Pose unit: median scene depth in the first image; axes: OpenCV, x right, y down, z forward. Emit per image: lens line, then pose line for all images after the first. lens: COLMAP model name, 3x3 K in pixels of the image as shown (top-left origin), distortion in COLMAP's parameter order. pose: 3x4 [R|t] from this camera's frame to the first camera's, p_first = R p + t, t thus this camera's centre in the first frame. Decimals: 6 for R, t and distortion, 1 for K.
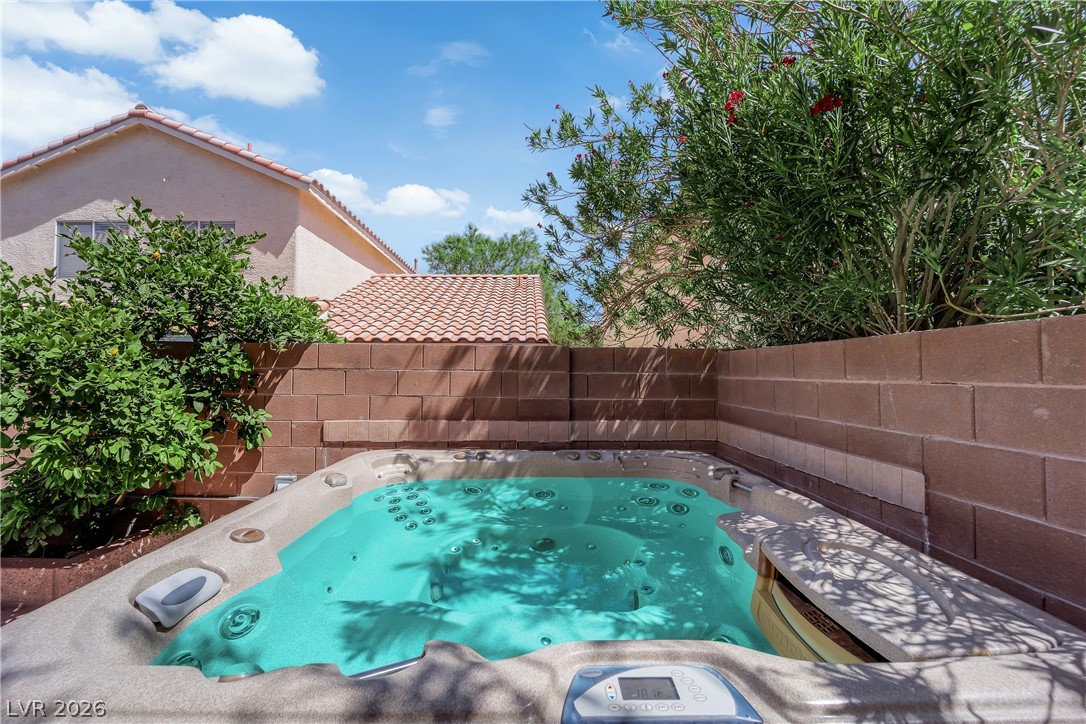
lens RADIAL K [[435.6, 0, 538.3], [0, 435.6, 363.2], [0, 0, 1]] dist [-0.011159, -0.002189]
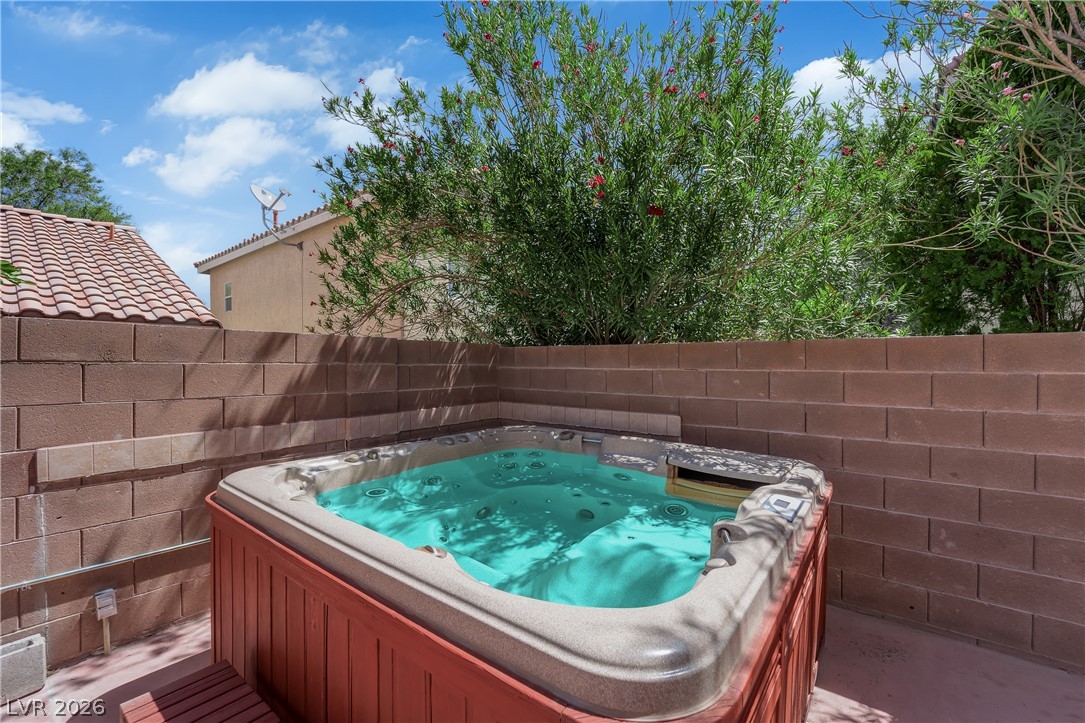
lens RADIAL K [[435.1, 0, 535.3], [0, 435.1, 361.8], [0, 0, 1]] dist [-0.011159, -0.002189]
pose [[0.653015, -0.003433, 0.757337, -0.484763], [-0.014166, 0.999759, 0.016746, -0.006236], [-0.757212, -0.021663, 0.652810, 0.103149]]
